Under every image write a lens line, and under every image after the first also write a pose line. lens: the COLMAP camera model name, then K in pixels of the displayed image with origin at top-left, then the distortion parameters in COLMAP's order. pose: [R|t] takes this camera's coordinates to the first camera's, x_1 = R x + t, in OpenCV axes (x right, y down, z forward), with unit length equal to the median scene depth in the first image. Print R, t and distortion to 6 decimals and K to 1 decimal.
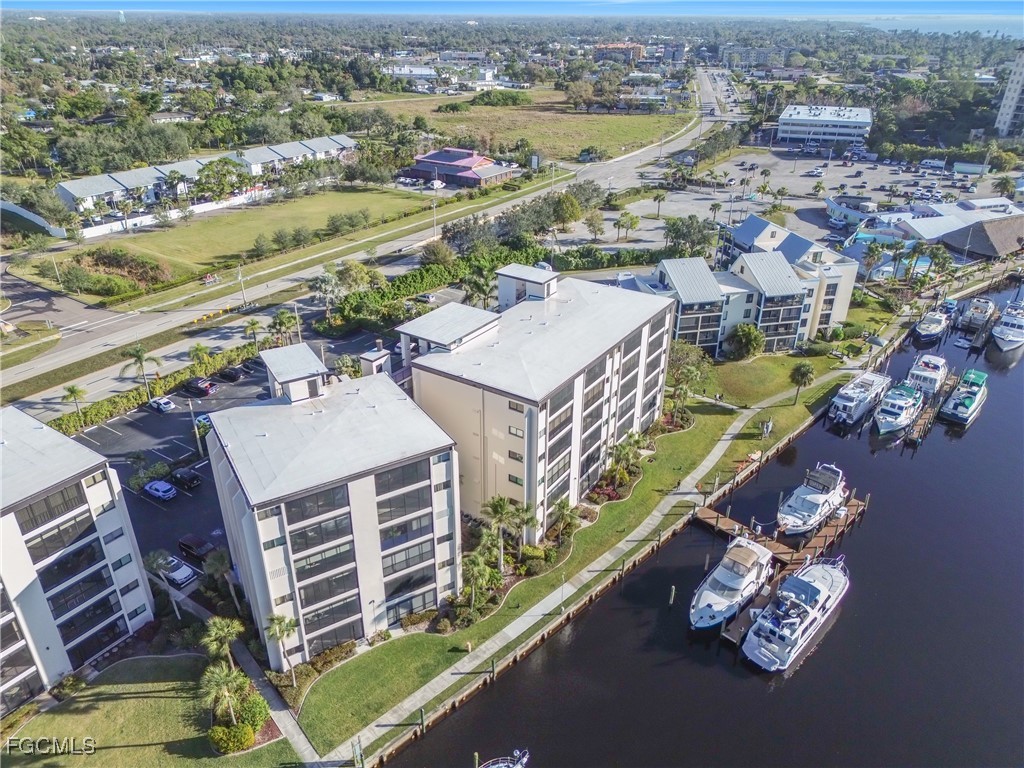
lens RADIAL K [[719.1, 0, 512.0], [0, 719.1, 384.0], [0, 0, 1]] dist [0.004785, 0.001086]
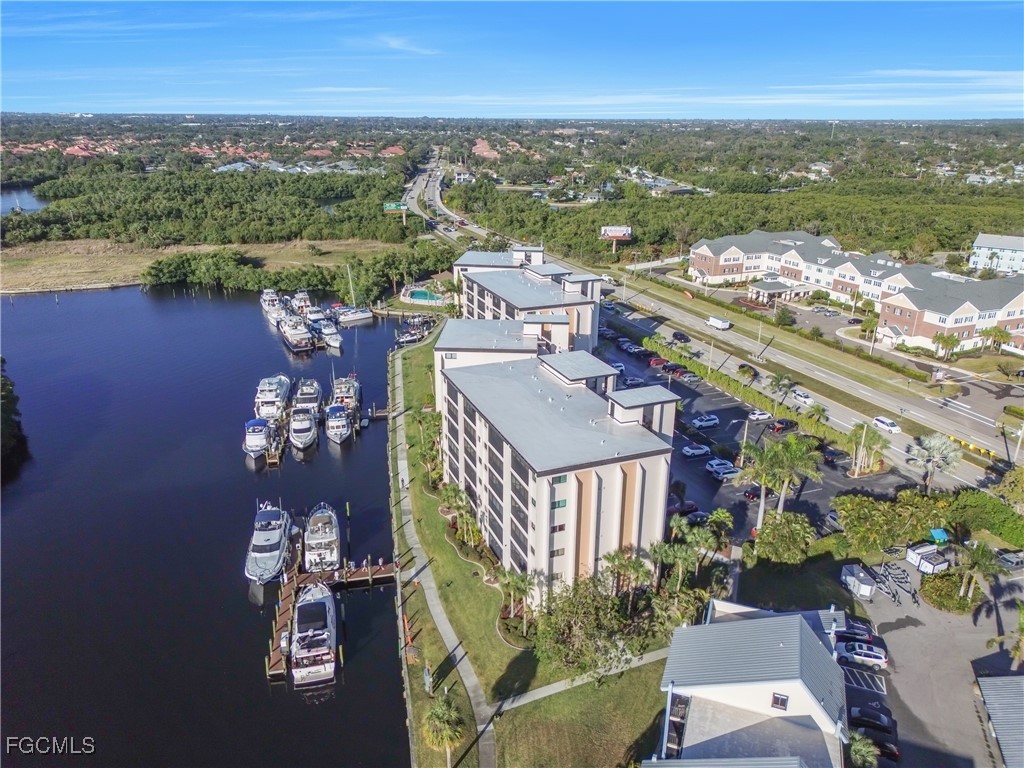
lens RADIAL K [[719.1, 0, 512.0], [0, 719.1, 384.0], [0, 0, 1]] dist [0.004785, 0.001086]
pose [[-0.567277, 0.275210, -0.776180, 0.881239], [-0.382962, 0.746241, 0.544486, -0.644029], [0.729065, 0.606122, -0.317930, 1.256992]]
